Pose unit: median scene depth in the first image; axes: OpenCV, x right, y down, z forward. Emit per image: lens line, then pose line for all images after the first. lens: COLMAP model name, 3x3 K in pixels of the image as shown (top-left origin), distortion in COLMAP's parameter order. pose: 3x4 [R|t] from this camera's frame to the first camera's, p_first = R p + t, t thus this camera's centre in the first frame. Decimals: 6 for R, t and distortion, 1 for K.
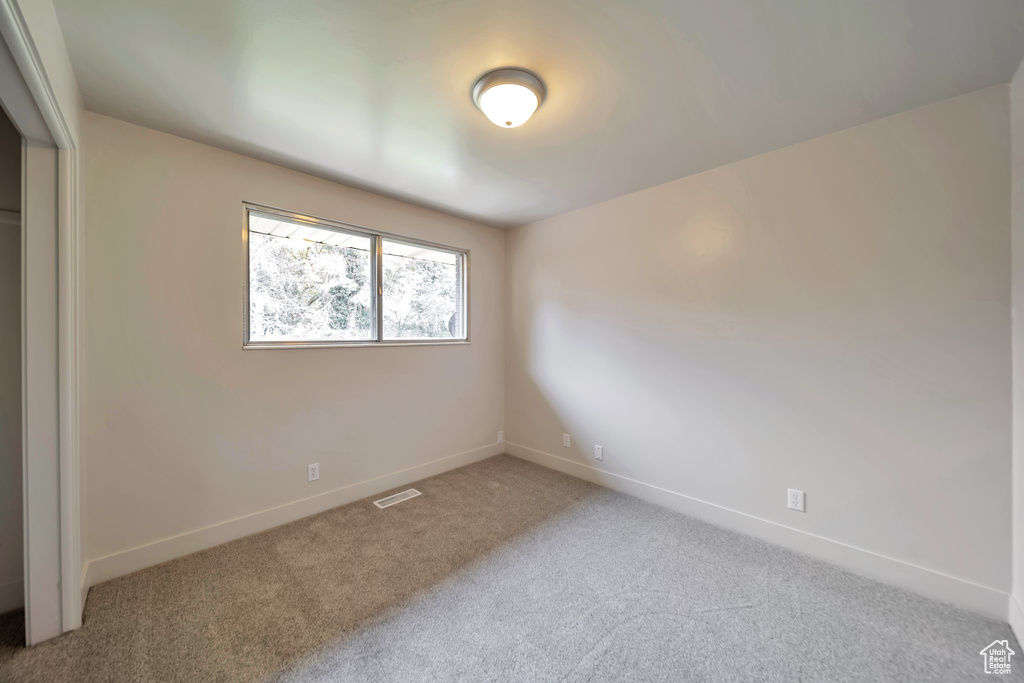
lens RADIAL K [[355.4, 0, 518.4], [0, 355.4, 336.5], [0, 0, 1]] dist [0.010992, -0.000070]
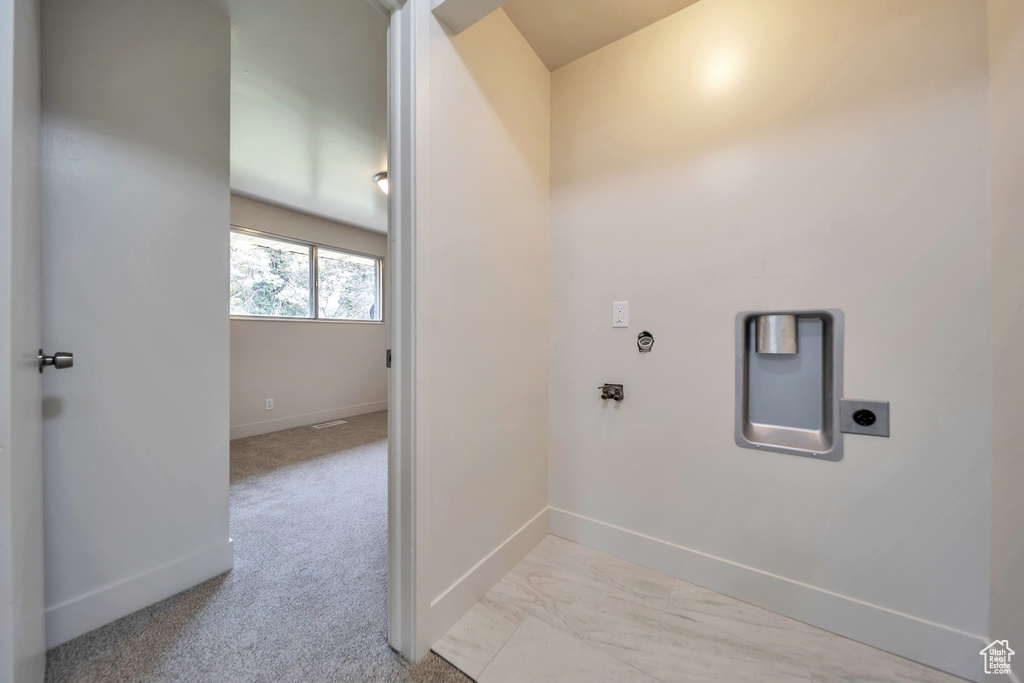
lens RADIAL K [[355.4, 0, 513.1], [0, 355.4, 337.8], [0, 0, 1]] dist [0.010992, -0.000070]
pose [[0.987466, 0.000751, 0.157828, 0.031049], [-0.000728, 1.000000, -0.000206, 0.016328], [-0.157828, 0.000089, 0.987467, -0.101059]]
